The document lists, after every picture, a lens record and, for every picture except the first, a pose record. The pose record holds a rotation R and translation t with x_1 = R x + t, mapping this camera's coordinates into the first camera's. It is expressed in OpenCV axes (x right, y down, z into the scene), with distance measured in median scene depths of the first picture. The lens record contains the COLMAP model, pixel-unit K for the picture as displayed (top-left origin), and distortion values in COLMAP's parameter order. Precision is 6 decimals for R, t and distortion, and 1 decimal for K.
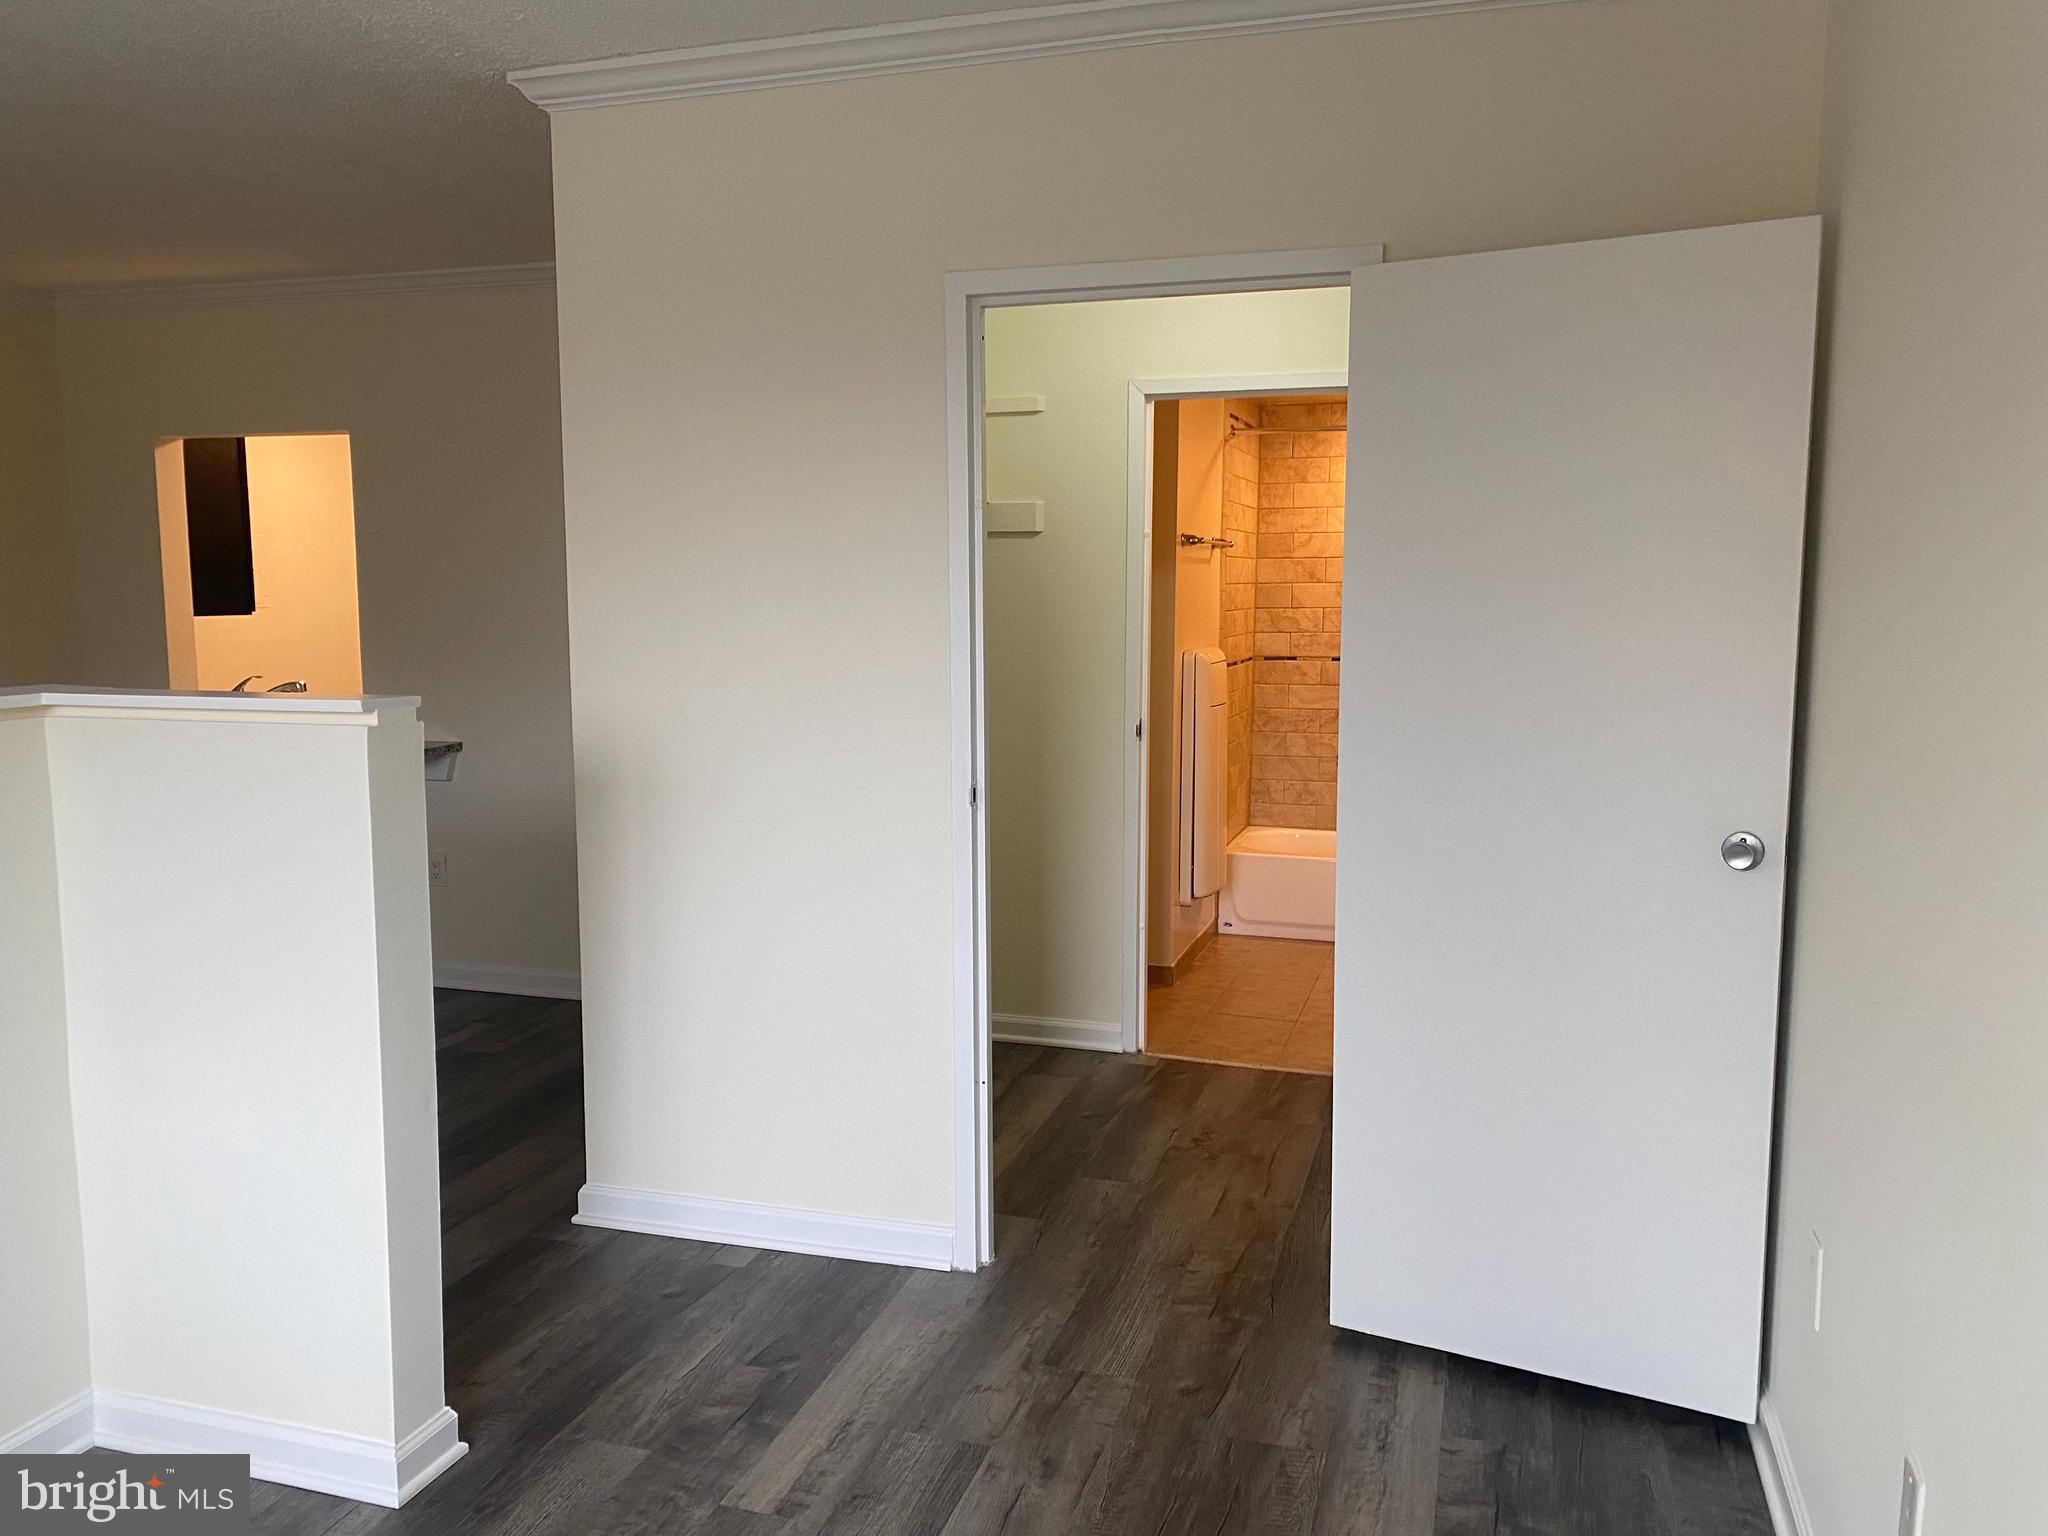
lens RADIAL K [[1564.4, 0, 1029.9], [0, 1564.4, 776.5], [0, 0, 1]] dist [0.052962, -0.049863]
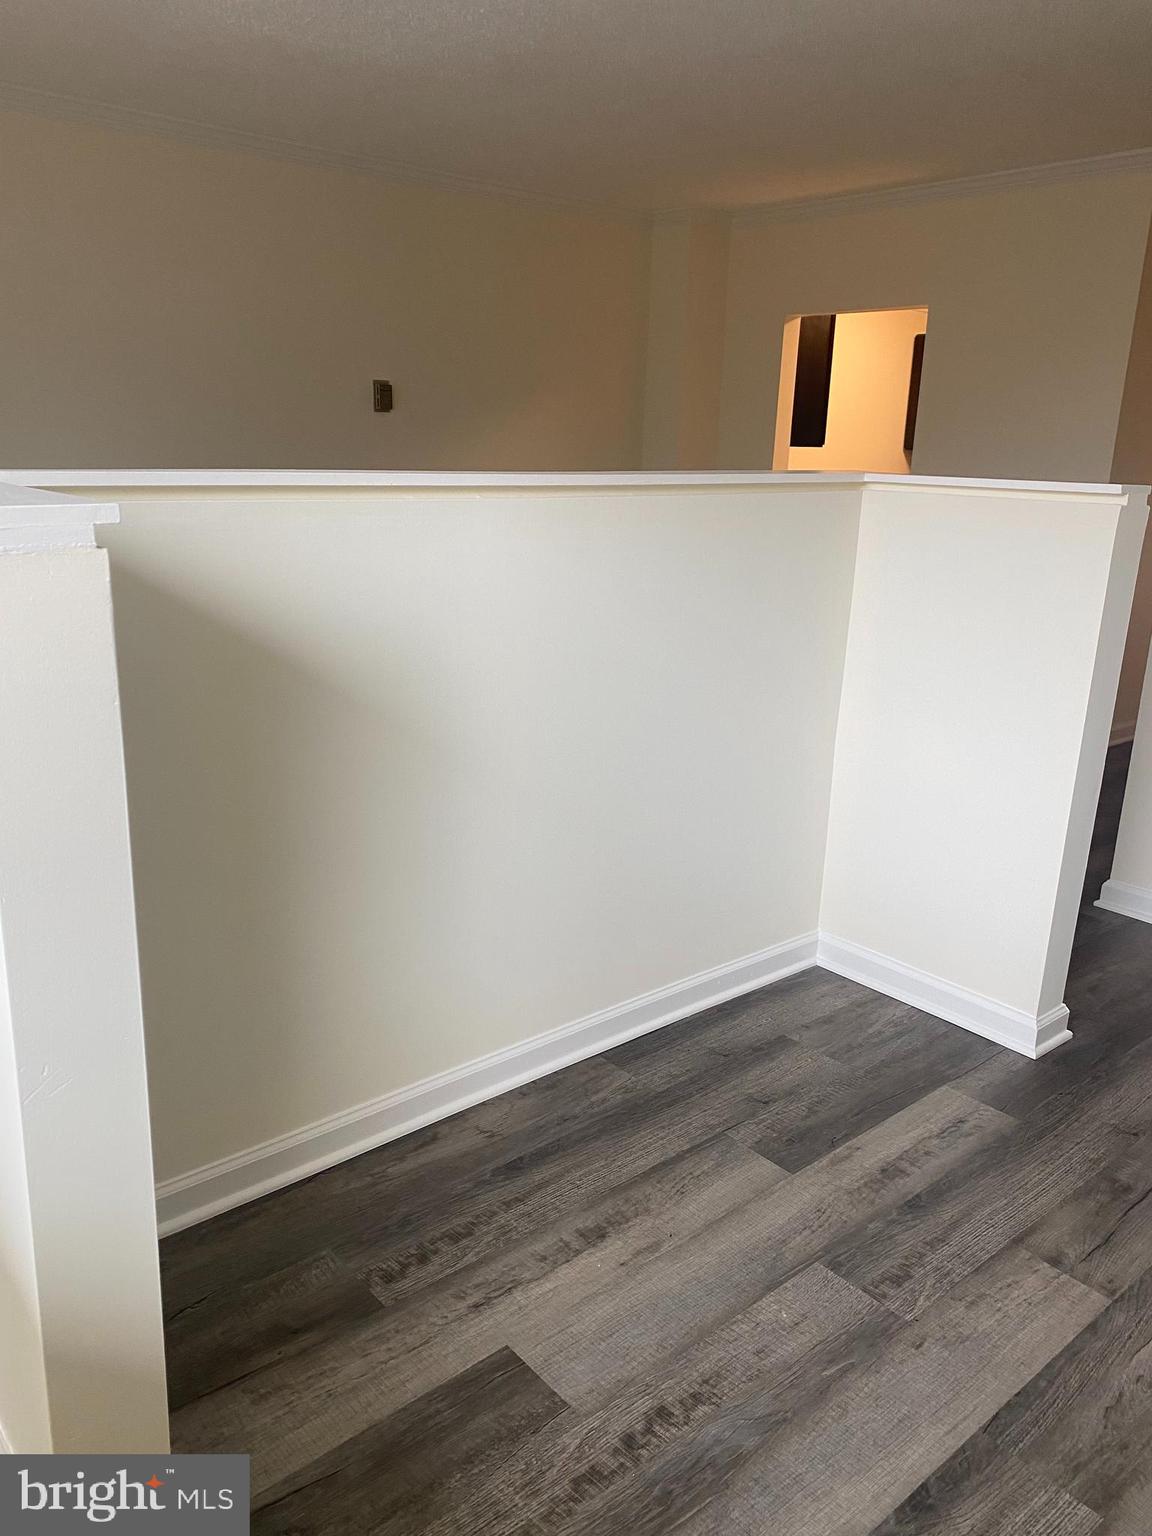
lens RADIAL K [[1173.3, 0, 569.5], [0, 1173.3, 775.8], [0, 0, 1]] dist [0.052962, -0.049863]
pose [[0.847925, 0.171534, -0.501596, -0.236028], [-0.095139, 0.980079, 0.174335, 0.053846], [0.521508, -0.100102, 0.847354, -0.102021]]
